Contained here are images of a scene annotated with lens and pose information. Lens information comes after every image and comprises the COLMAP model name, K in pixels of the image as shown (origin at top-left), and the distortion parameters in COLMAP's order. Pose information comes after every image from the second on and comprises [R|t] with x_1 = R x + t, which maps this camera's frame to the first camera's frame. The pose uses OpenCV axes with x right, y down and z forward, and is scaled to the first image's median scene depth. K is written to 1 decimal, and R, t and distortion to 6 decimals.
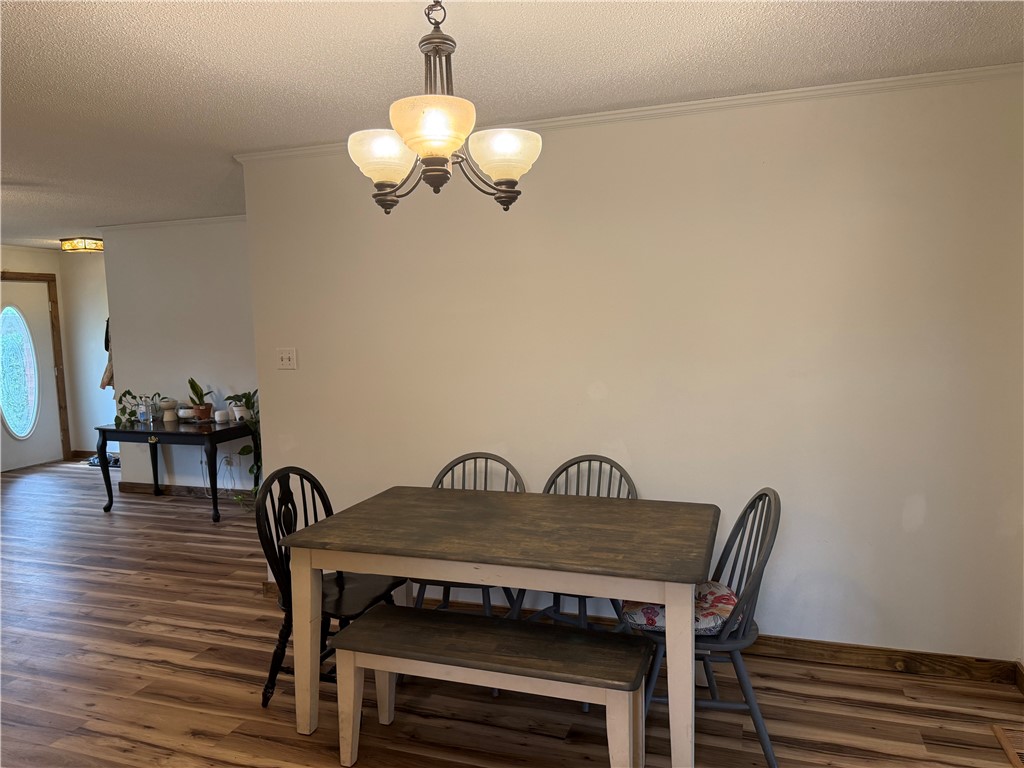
lens RADIAL K [[725.1, 0, 508.3], [0, 725.1, 394.4], [0, 0, 1]] dist [0.045061, -0.050440]
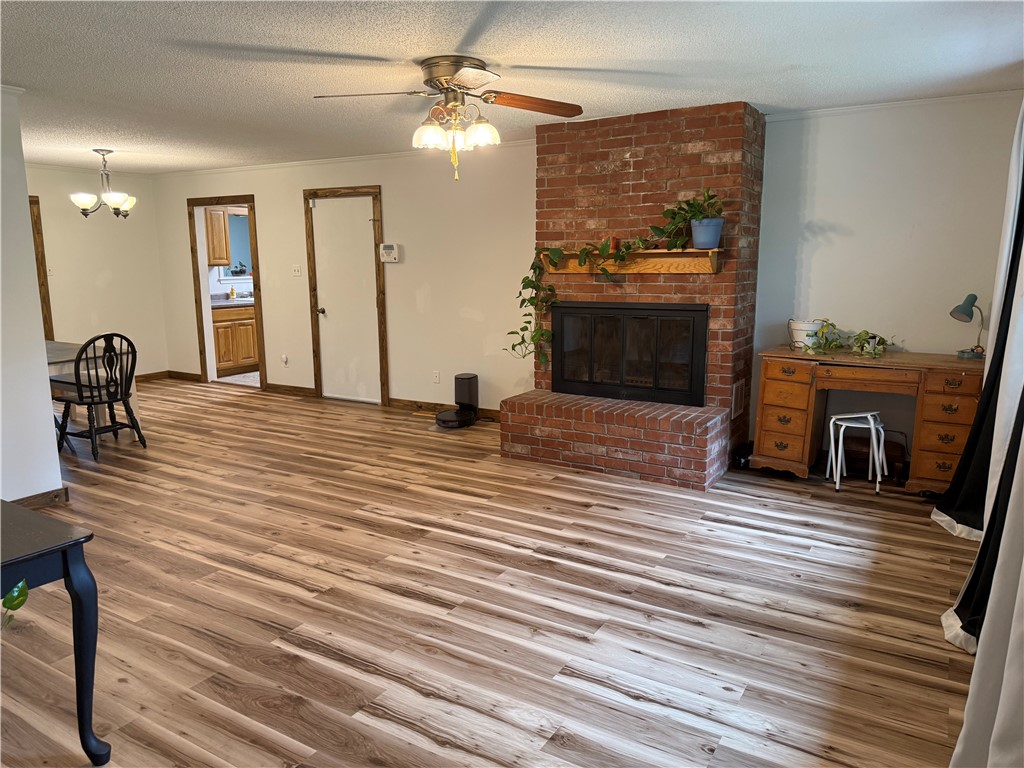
lens RADIAL K [[725.1, 0, 512.6], [0, 725.1, 385.6], [0, 0, 1]] dist [0.045061, -0.050440]
pose [[-0.977470, -0.011835, 0.210743, -0.876108], [0.048103, 0.959664, 0.277004, -0.116235], [-0.205521, 0.280900, -0.937473, 1.329043]]
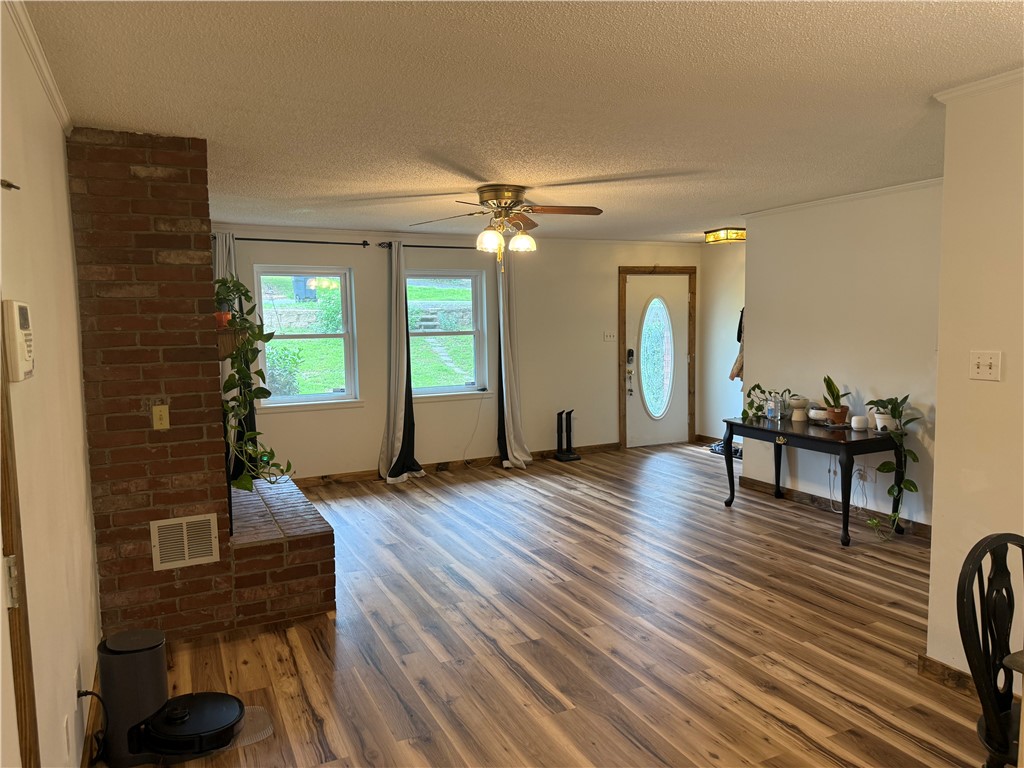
lens RADIAL K [[725.1, 0, 503.4], [0, 725.1, 380.7], [0, 0, 1]] dist [0.045061, -0.050440]
pose [[0.700403, 0.068403, -0.710463, -0.083095], [-0.070041, 0.997180, 0.026959, -0.013488], [0.710303, 0.030880, 0.703218, 0.103376]]
